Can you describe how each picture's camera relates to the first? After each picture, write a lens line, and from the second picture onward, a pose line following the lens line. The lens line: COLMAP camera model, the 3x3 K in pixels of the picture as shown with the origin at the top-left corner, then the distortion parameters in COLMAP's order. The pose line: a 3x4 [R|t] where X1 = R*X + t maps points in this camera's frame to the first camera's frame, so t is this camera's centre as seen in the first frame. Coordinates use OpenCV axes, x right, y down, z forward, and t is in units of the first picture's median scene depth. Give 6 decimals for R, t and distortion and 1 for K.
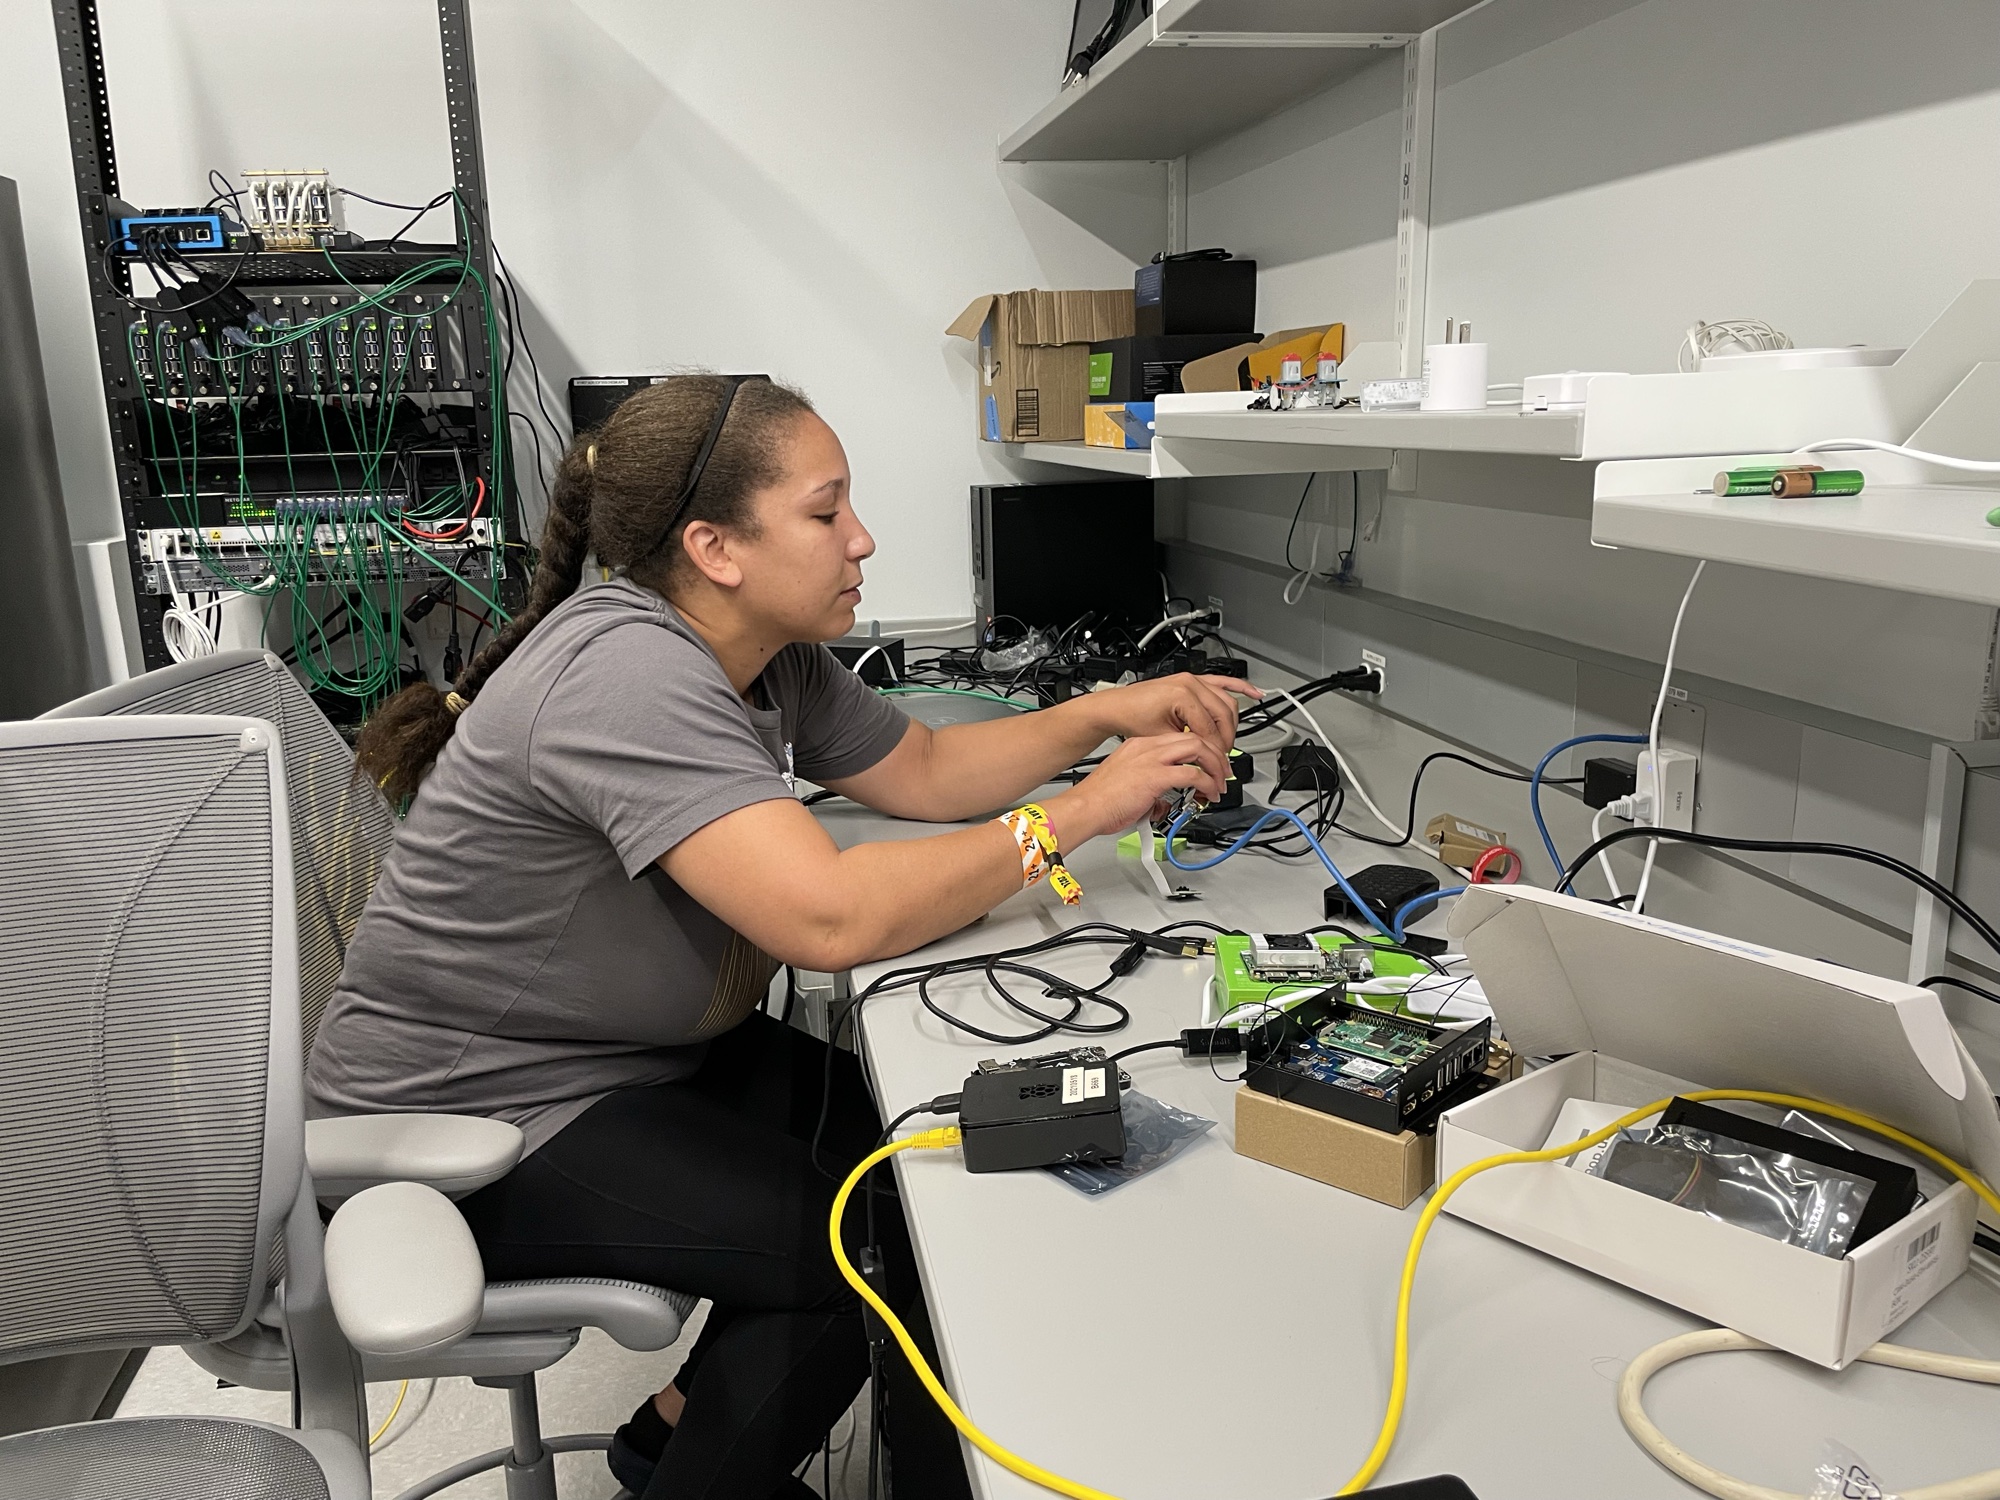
lens RADIAL K [[1533.7, 0, 993.8], [0, 1533.7, 776.0], [0, 0, 1]] dist [0.080997, -0.106399]
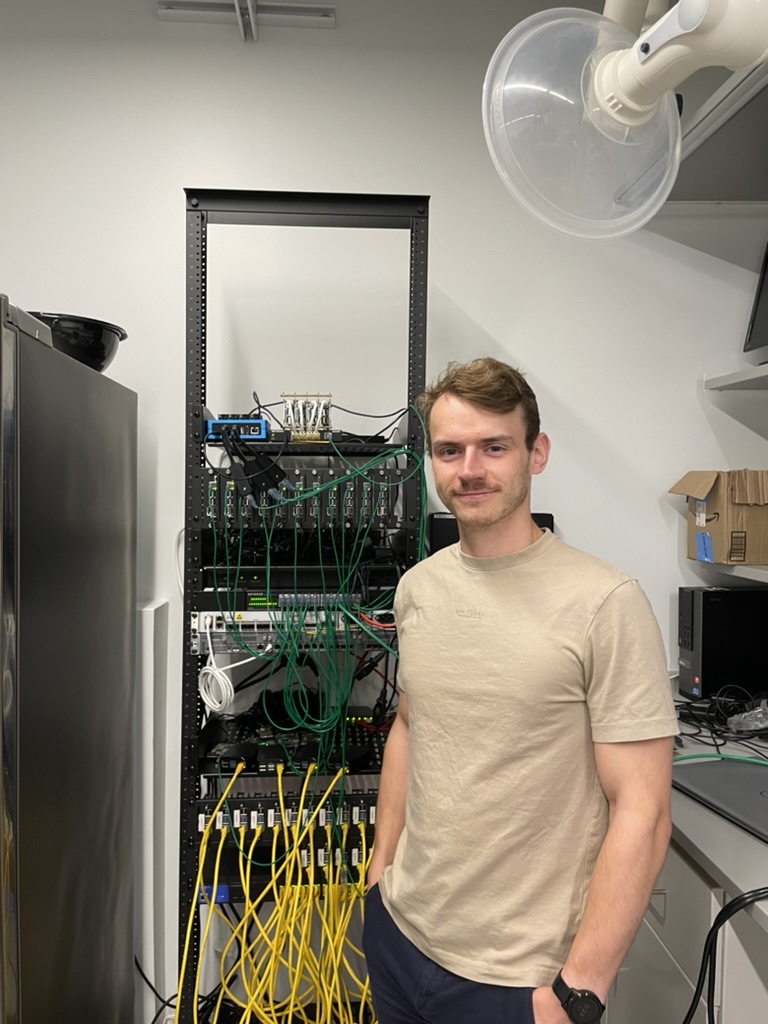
lens RADIAL K [[785.3, 0, 380.9], [0, 785.3, 504.1], [0, 0, 1]] dist [0.080997, -0.106399]
pose [[0.993083, 0.035297, -0.111980, -0.279800], [-0.058580, 0.975506, -0.212029, -0.107204], [0.101753, 0.217122, 0.970827, 0.237070]]
